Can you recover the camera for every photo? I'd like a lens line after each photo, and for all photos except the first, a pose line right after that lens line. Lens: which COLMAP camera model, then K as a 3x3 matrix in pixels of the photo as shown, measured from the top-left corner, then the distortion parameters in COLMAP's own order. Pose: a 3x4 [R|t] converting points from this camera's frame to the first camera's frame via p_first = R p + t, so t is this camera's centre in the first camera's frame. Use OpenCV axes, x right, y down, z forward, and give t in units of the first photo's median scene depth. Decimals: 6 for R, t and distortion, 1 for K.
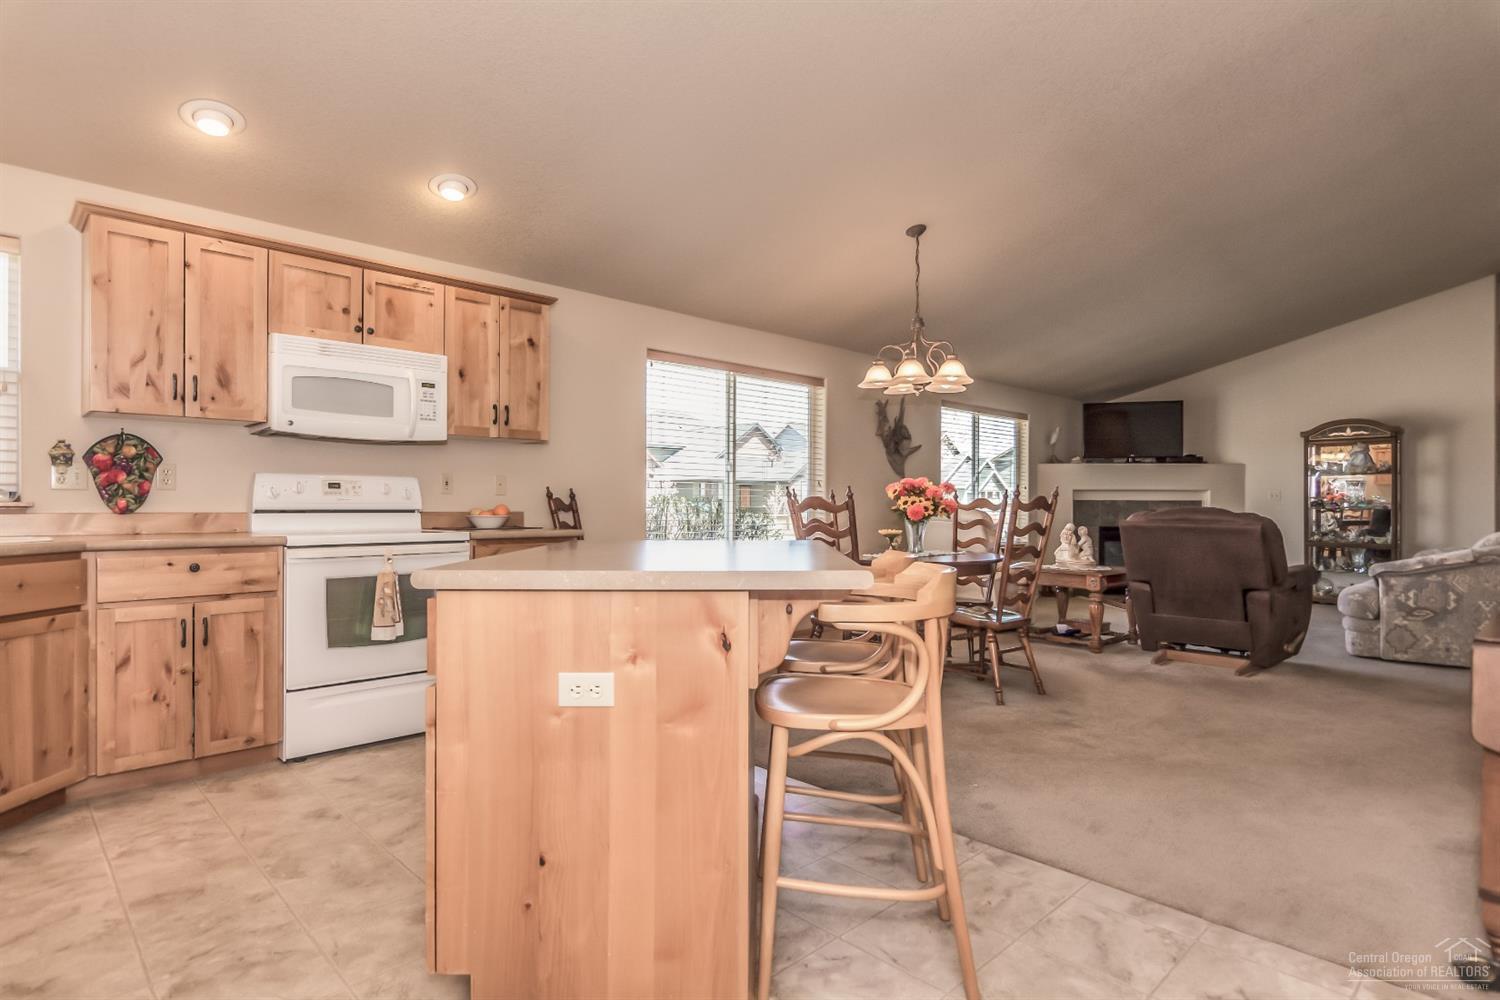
lens RADIAL K [[788.1, 0, 752.5], [0, 788.1, 500.3], [0, 0, 1]] dist [-0.003176, 0.000733]
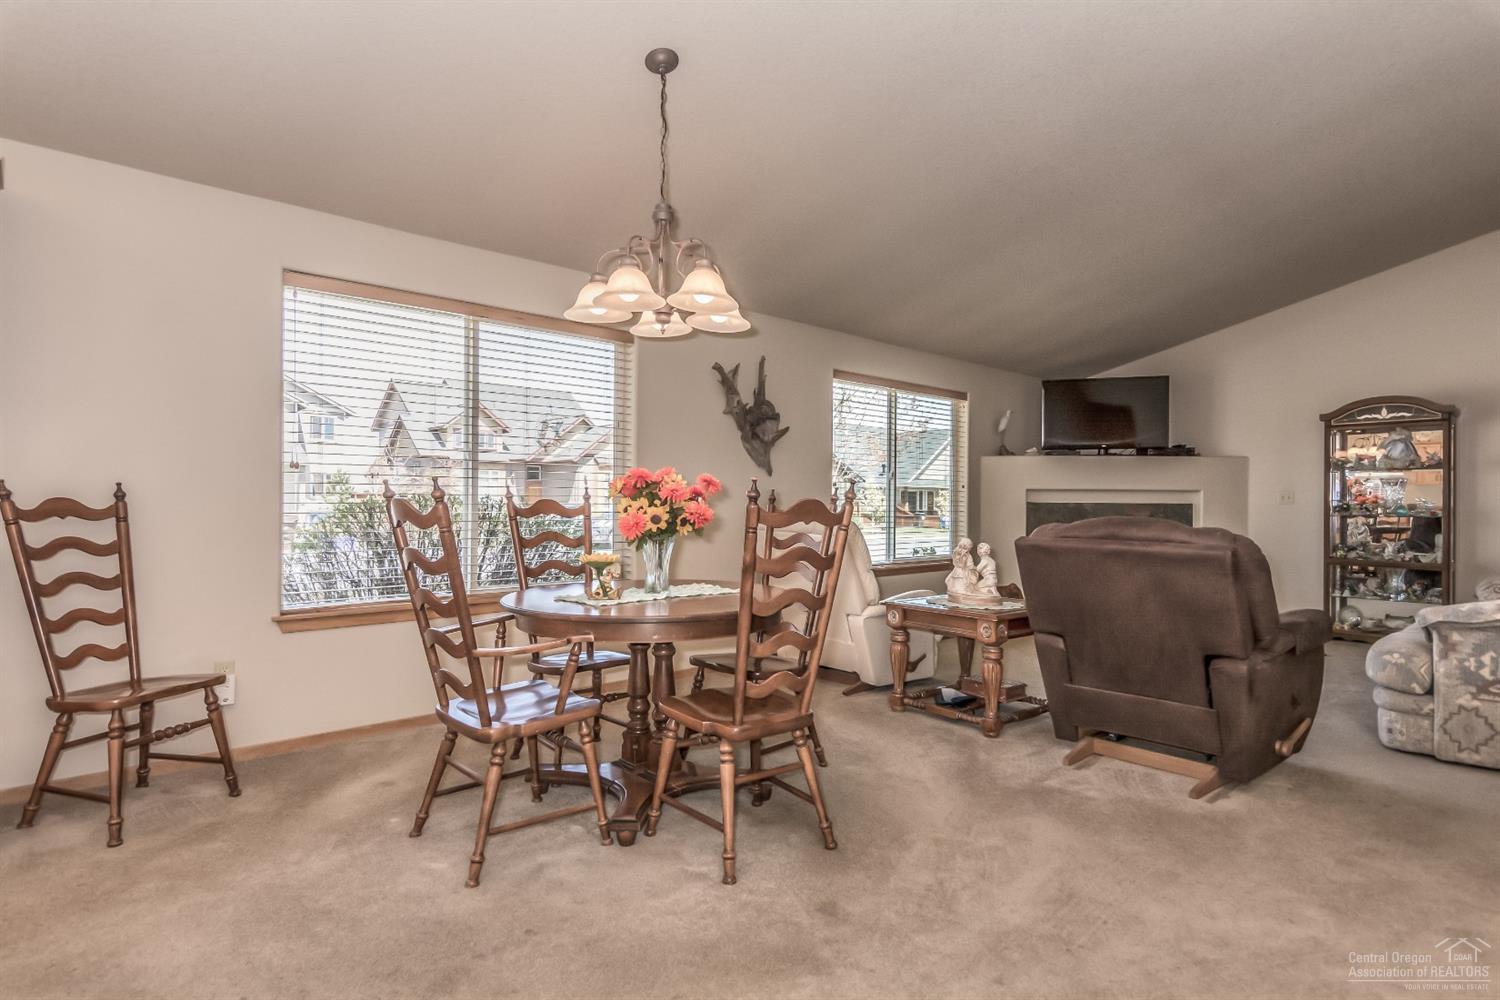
lens RADIAL K [[788.1, 0, 748.2], [0, 788.1, 499.5], [0, 0, 1]] dist [-0.003176, 0.000733]
pose [[0.999519, 0.004958, -0.030599, 0.273773], [-0.004908, 0.999986, 0.001729, -0.005097], [0.030607, -0.001578, 0.999530, 0.362872]]
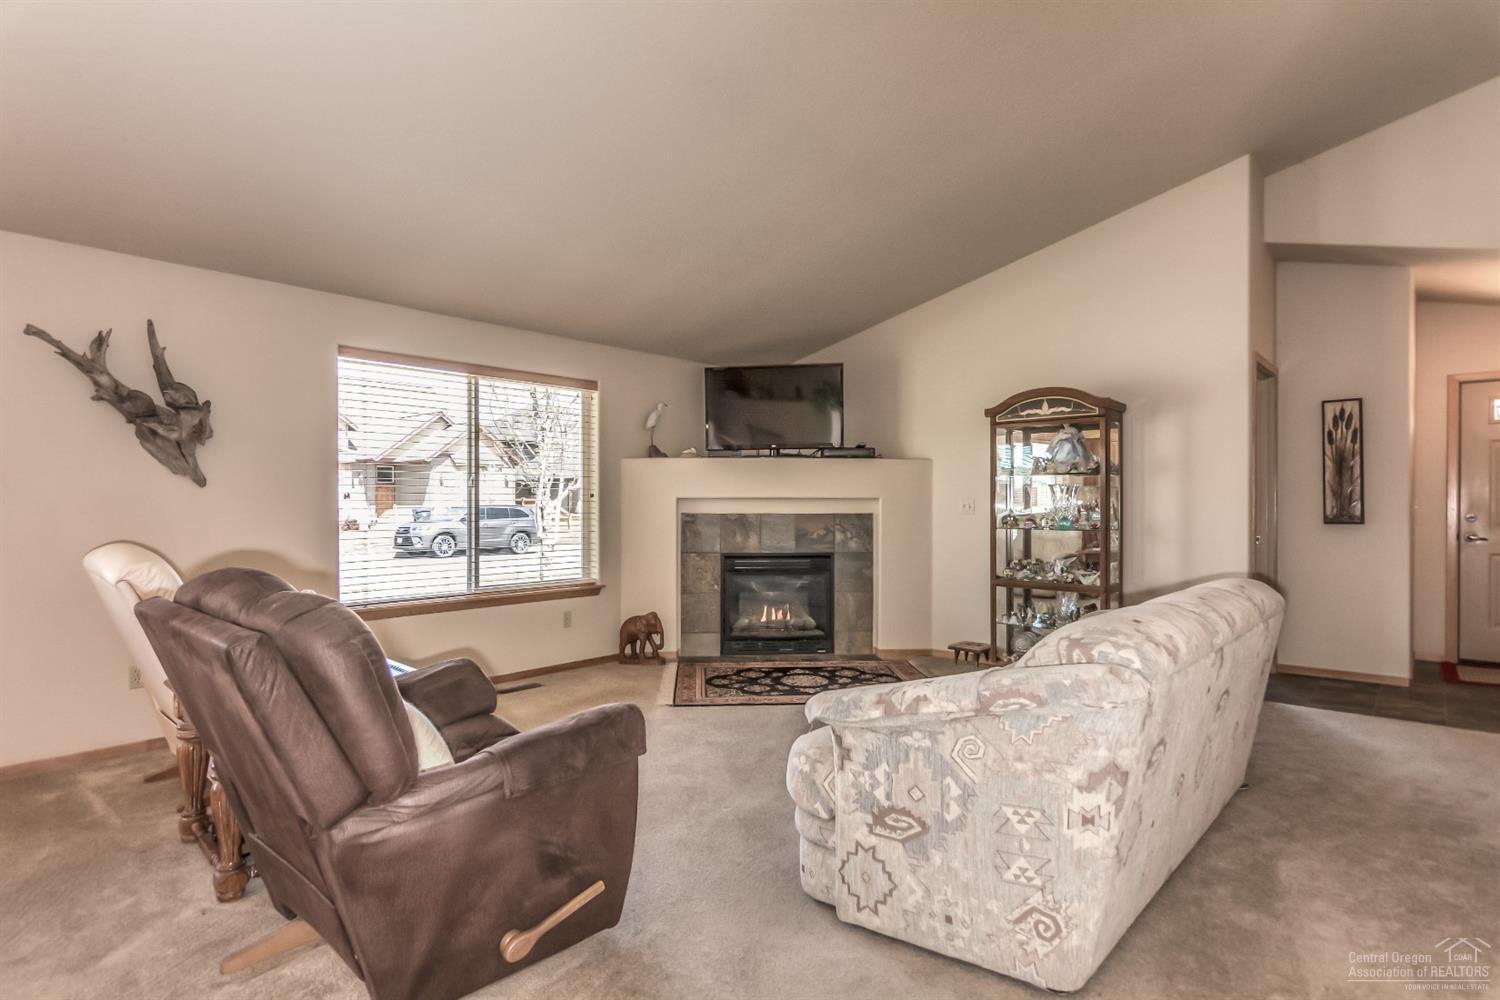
lens RADIAL K [[788.1, 0, 754.0], [0, 788.1, 507.1], [0, 0, 1]] dist [-0.003176, 0.000733]
pose [[0.996512, -0.002068, 0.083429, 0.745467], [0.001102, 0.999932, 0.011620, -0.023503], [-0.083447, -0.011488, 0.996446, 0.606946]]
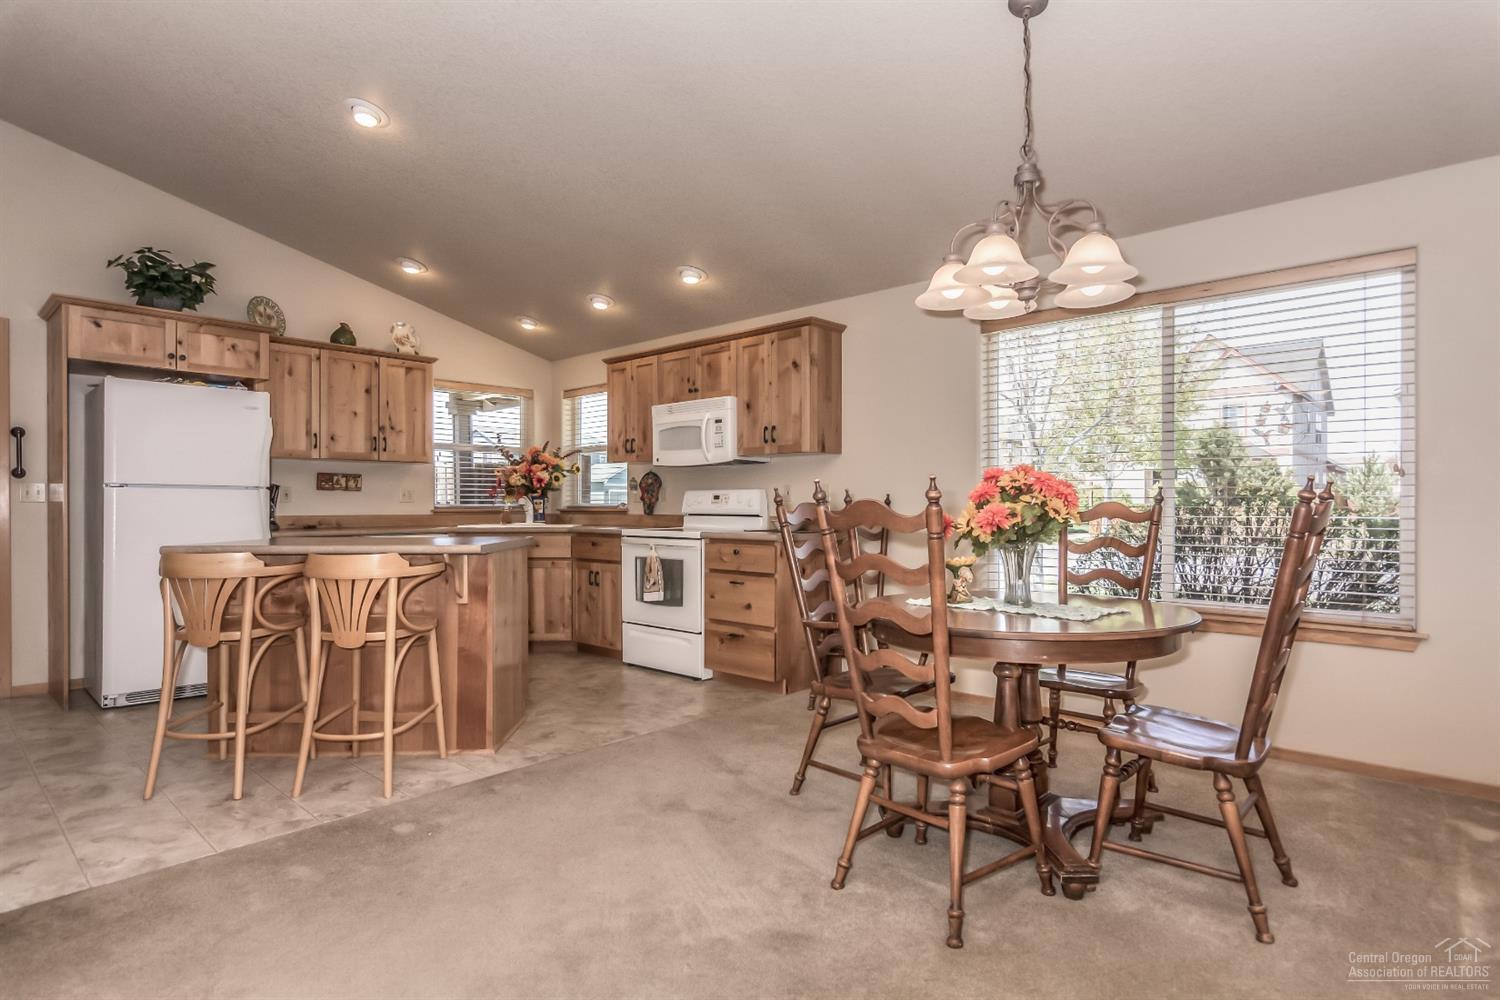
lens RADIAL K [[788.1, 0, 754.0], [0, 788.1, 504.9], [0, 0, 1]] dist [-0.003176, 0.000733]
pose [[0.053034, -0.002872, -0.998589, 0.683771], [0.005072, 0.999984, -0.002607, -0.000642], [0.998580, -0.004927, 0.053047, 0.735827]]
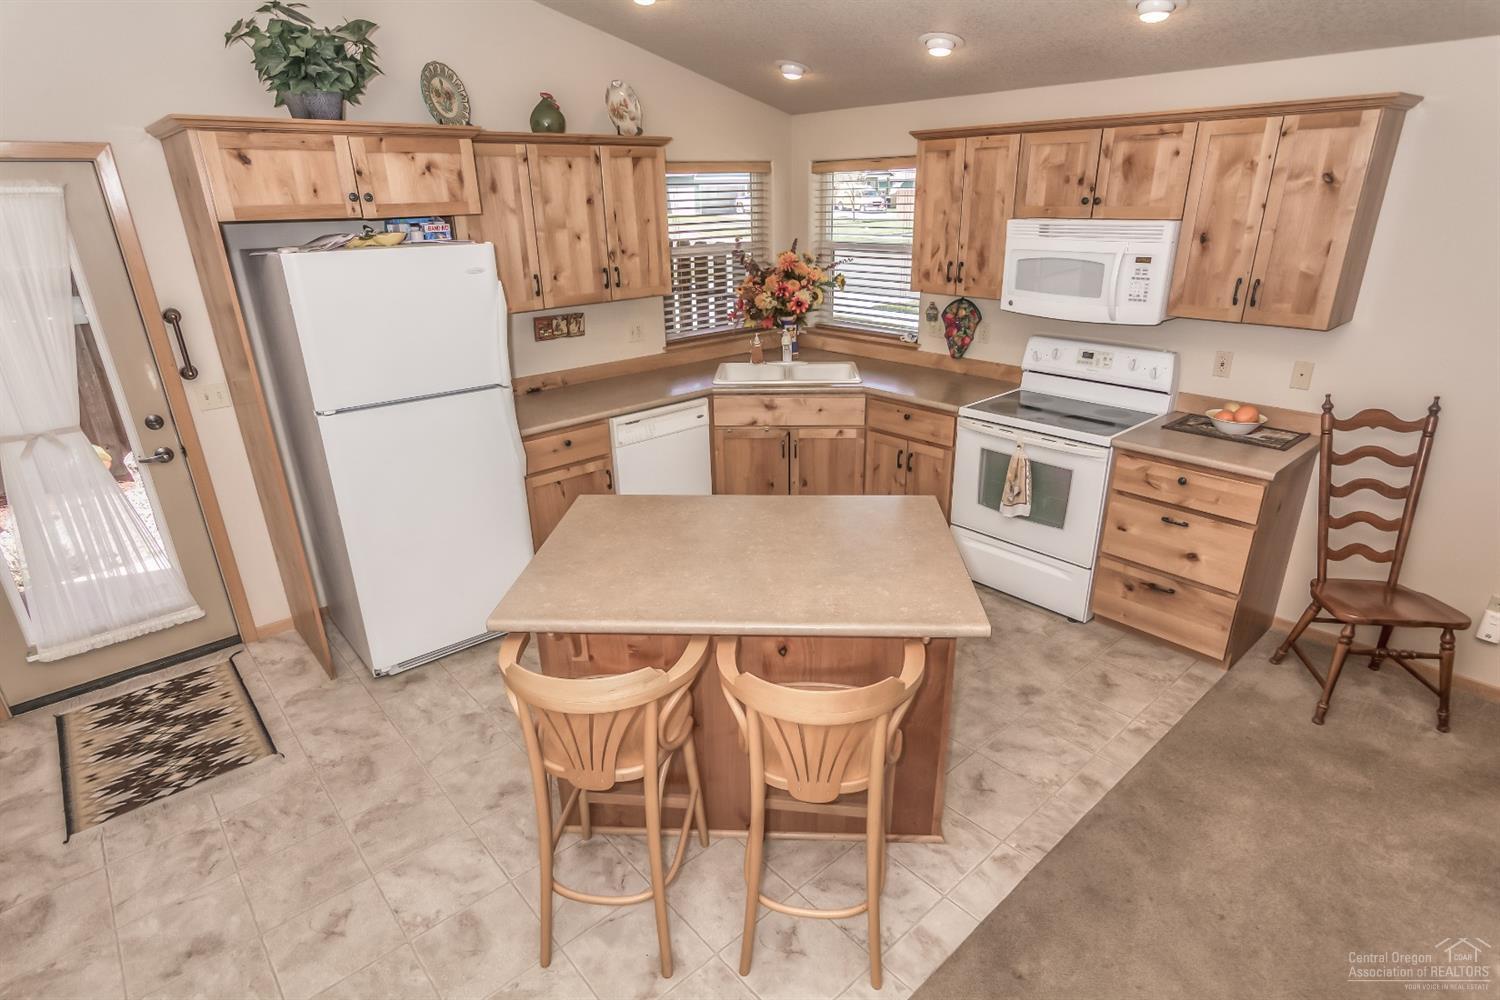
lens RADIAL K [[788.1, 0, 753.3], [0, 788.1, 511.2], [0, 0, 1]] dist [-0.003176, 0.000733]
pose [[-0.048598, 0.374130, -0.926102, 0.382315], [0.024018, 0.927367, 0.373381, -0.166069], [0.998530, -0.004098, -0.054054, 0.459622]]
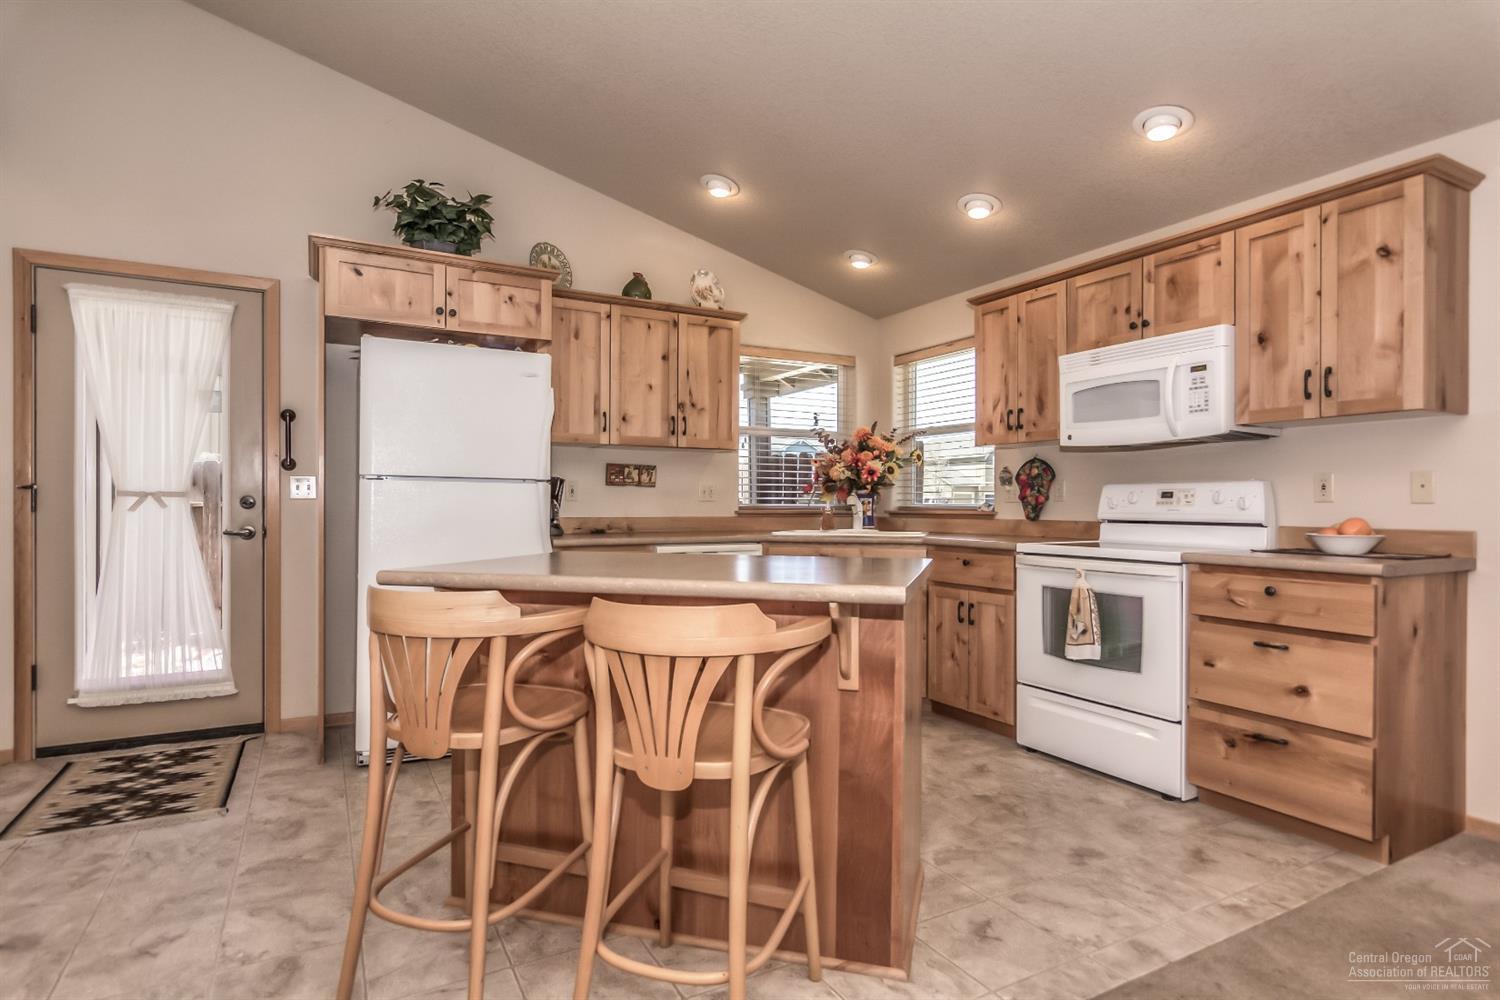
lens RADIAL K [[788.1, 0, 751.8], [0, 788.1, 505.6], [0, 0, 1]] dist [-0.003176, 0.000733]
pose [[-0.266189, -0.002690, -0.963917, 0.359565], [-0.000934, 0.999996, -0.002533, -0.002614], [0.963920, 0.000226, -0.266190, 0.576526]]
